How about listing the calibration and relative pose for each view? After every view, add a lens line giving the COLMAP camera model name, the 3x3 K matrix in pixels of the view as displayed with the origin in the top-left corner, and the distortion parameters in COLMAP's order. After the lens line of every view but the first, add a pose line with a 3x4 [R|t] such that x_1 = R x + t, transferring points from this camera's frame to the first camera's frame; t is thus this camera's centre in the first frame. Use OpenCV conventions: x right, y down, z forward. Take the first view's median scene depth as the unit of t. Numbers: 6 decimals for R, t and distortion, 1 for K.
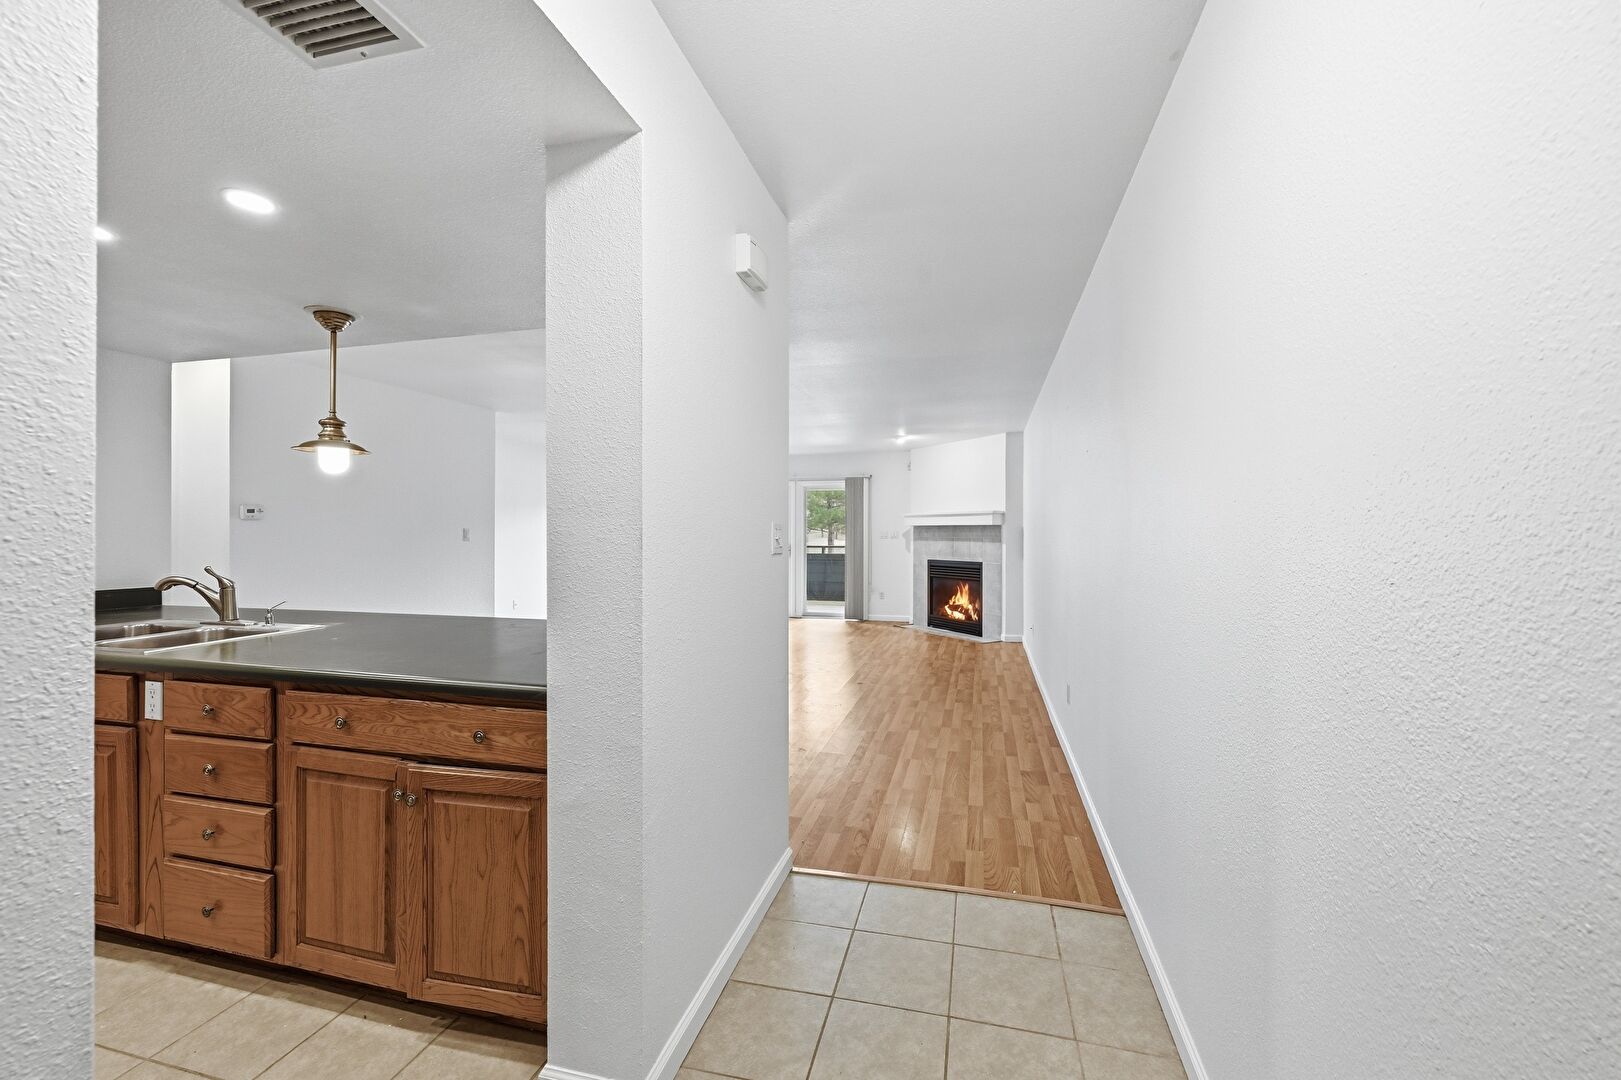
lens RADIAL K [[647.9, 0, 804.1], [0, 647.9, 534.2], [0, 0, 1]] dist [0.002815, -0.000077]
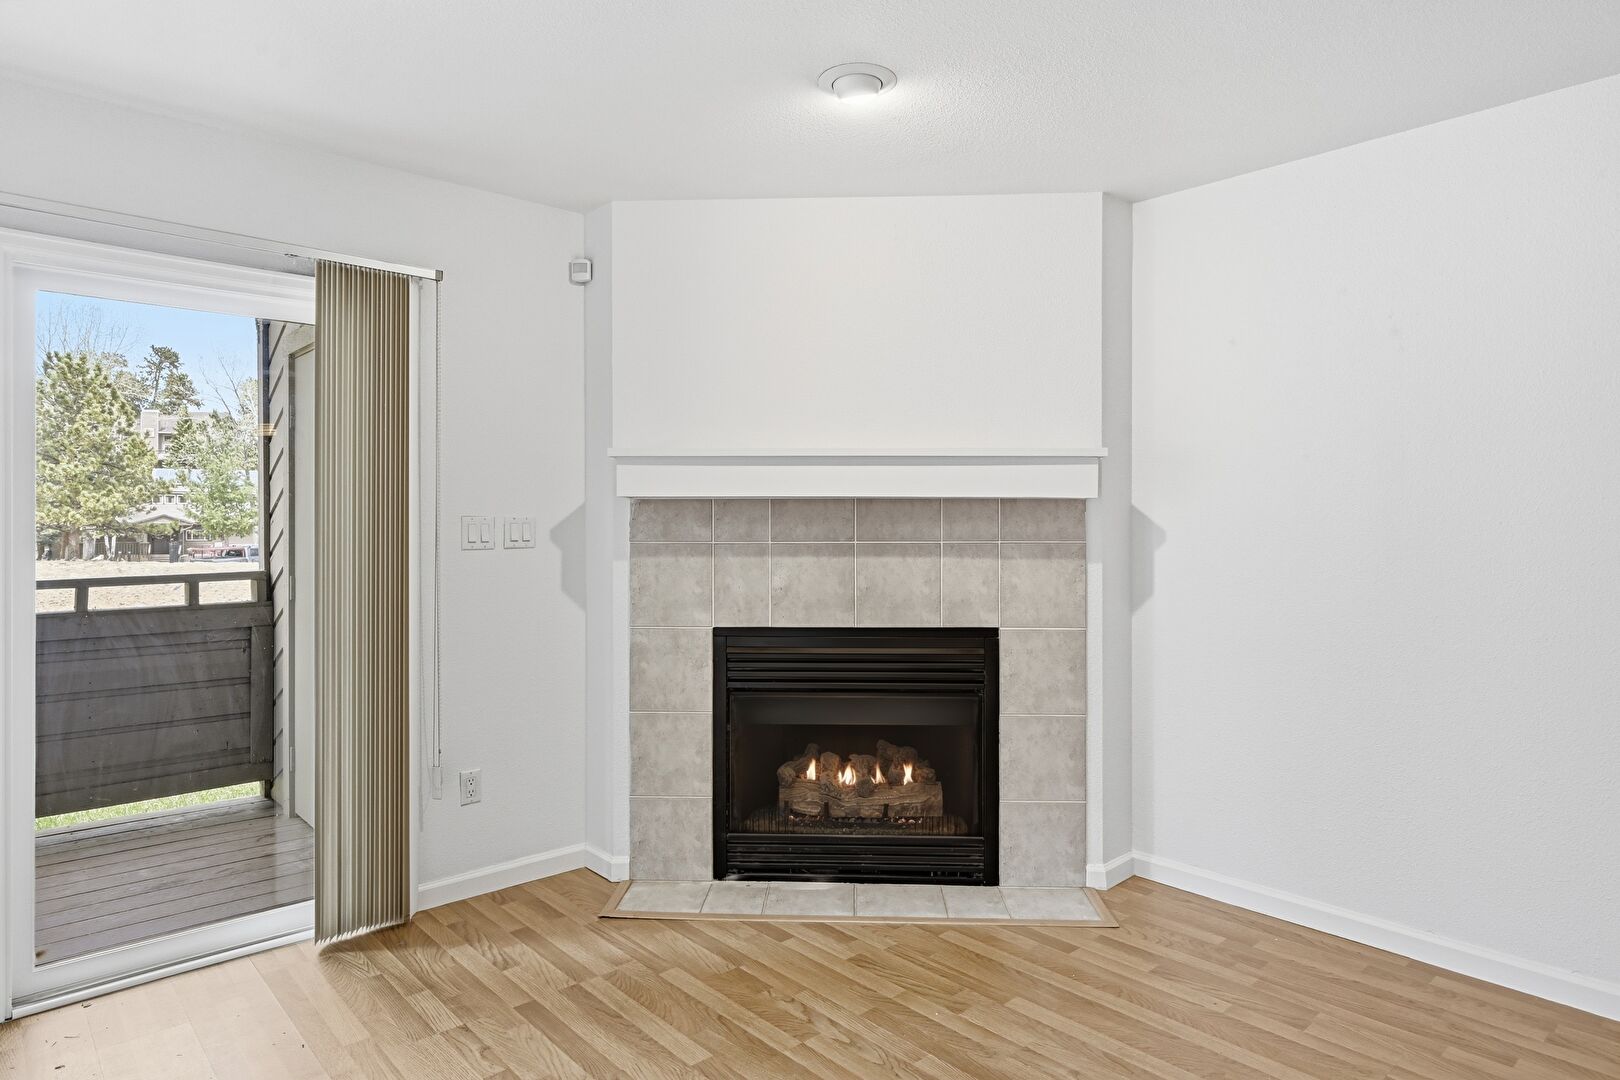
lens RADIAL K [[946.7, 0, 808.6], [0, 946.7, 512.3], [0, 0, 1]] dist [-0.009431, 0.001111]
pose [[0.542247, 0.002029, 0.840217, -0.126173], [0.000917, 0.999995, -0.003007, -0.007106], [-0.840219, 0.002401, 0.542243, 0.838219]]
